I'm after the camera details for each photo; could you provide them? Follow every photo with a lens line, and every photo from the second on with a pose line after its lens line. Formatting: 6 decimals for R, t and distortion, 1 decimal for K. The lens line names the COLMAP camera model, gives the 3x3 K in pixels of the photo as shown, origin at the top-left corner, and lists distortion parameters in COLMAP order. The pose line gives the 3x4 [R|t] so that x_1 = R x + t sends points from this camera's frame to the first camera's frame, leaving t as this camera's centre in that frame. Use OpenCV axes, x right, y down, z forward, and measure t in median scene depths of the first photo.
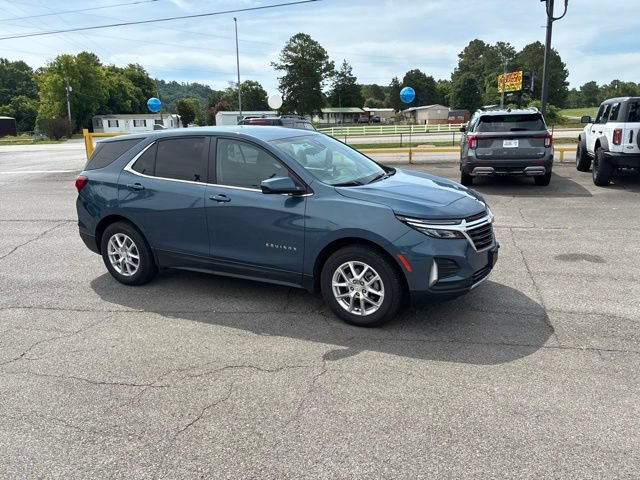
lens RADIAL K [[483.9, 0, 328.4], [0, 483.9, 238.8], [0, 0, 1]] dist [0.049528, -0.063043]
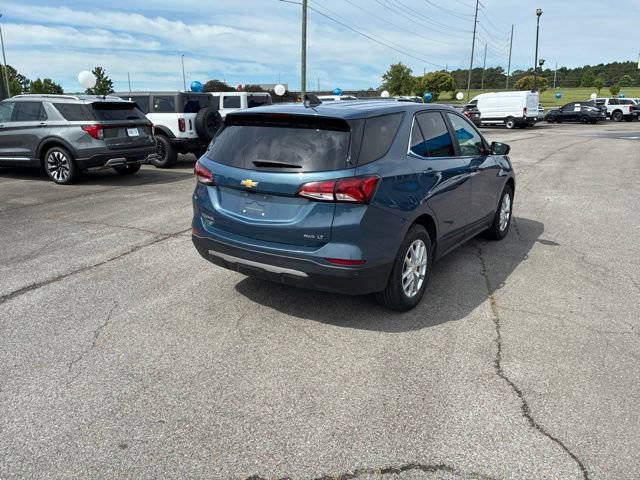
lens RADIAL K [[483.3, 0, 327.7], [0, 483.3, 239.7], [0, 0, 1]] dist [0.068660, -0.094789]
pose [[0.127533, -0.232533, 0.964191, -0.570945], [0.231067, 0.952346, 0.199113, -0.094086], [-0.964543, 0.197399, 0.175186, 0.492016]]
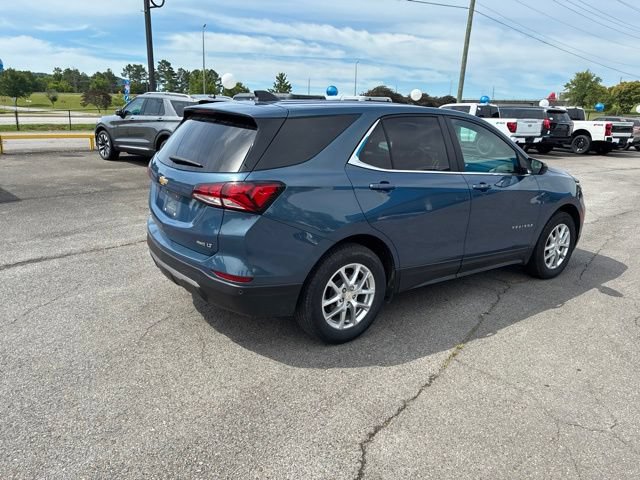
lens RADIAL K [[483.9, 0, 328.4], [0, 483.9, 238.8], [0, 0, 1]] dist [0.049528, -0.063043]
pose [[0.445062, -0.184071, 0.876377, -0.485777], [0.163596, 0.978890, 0.122522, -0.061686], [-0.880429, 0.088842, 0.465780, 0.358383]]
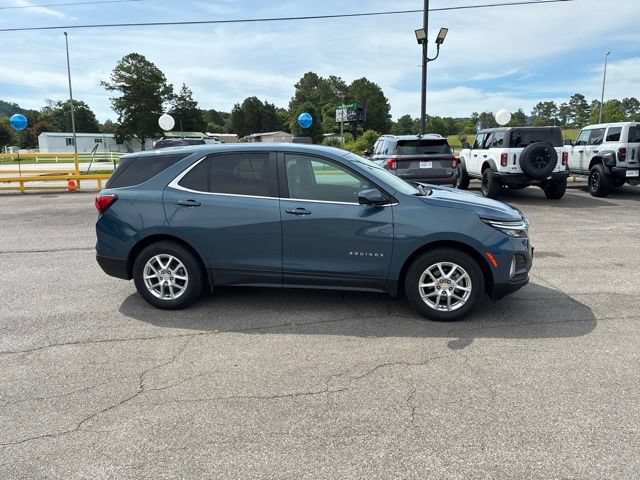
lens RADIAL K [[483.9, 0, 328.4], [0, 483.9, 238.8], [0, 0, 1]] dist [0.049528, -0.063043]
pose [[0.947505, -0.046457, 0.316349, -0.207264], [0.062442, 0.997223, -0.040576, 0.008207], [-0.313586, 0.058199, 0.947775, 0.007760]]
